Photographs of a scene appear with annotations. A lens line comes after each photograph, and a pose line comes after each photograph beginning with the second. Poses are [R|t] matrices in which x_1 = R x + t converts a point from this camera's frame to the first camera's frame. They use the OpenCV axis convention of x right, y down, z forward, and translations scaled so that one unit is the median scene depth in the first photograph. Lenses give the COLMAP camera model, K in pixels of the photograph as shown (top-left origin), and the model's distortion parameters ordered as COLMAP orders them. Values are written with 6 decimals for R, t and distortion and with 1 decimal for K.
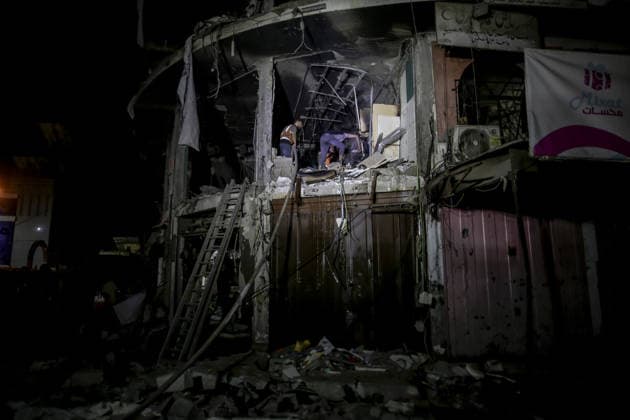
lens RADIAL K [[433.5, 0, 318.2], [0, 433.5, 207.0], [0, 0, 1]] dist [-0.053983, 0.048280]
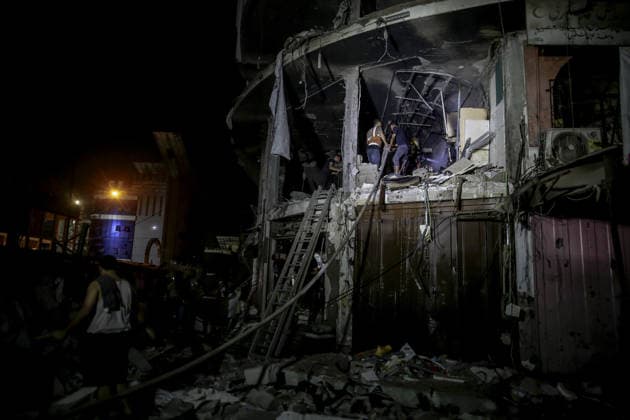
lens RADIAL K [[433.5, 0, 319.5], [0, 433.5, 207.6], [0, 0, 1]] dist [-0.053983, 0.048280]
pose [[0.977194, 0.006524, -0.212250, 0.024014], [-0.007147, 0.999972, -0.002168, -0.009312], [0.212230, 0.003636, 0.977213, -0.019782]]
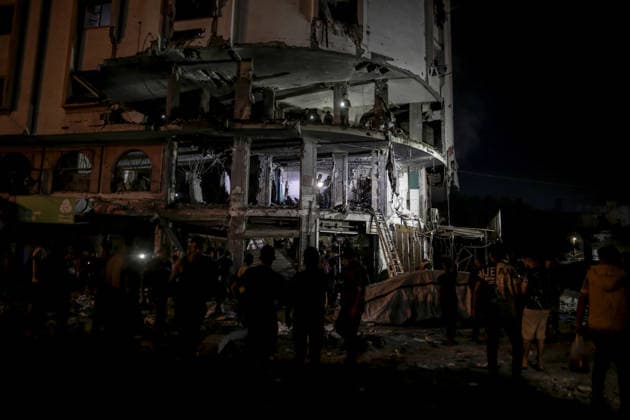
lens RADIAL K [[433.5, 0, 315.9], [0, 433.5, 206.7], [0, 0, 1]] dist [-0.053983, 0.048280]
pose [[0.370544, 0.135292, 0.918909, -2.142297], [-0.178350, 0.981288, -0.072558, 0.118551], [-0.911531, -0.137001, 0.387740, 0.526852]]
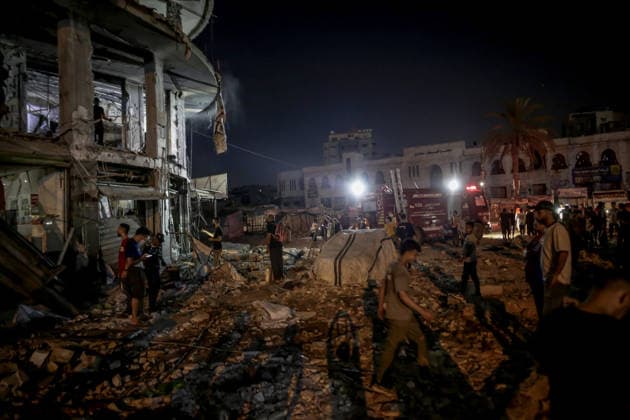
lens RADIAL K [[433.5, 0, 318.7], [0, 433.5, 205.2], [0, 0, 1]] dist [-0.053983, 0.048280]
pose [[-0.769533, 0.048014, 0.636799, -1.642752], [-0.065352, 0.986013, -0.153318, 0.311141], [-0.635254, -0.159600, -0.755632, 1.951154]]
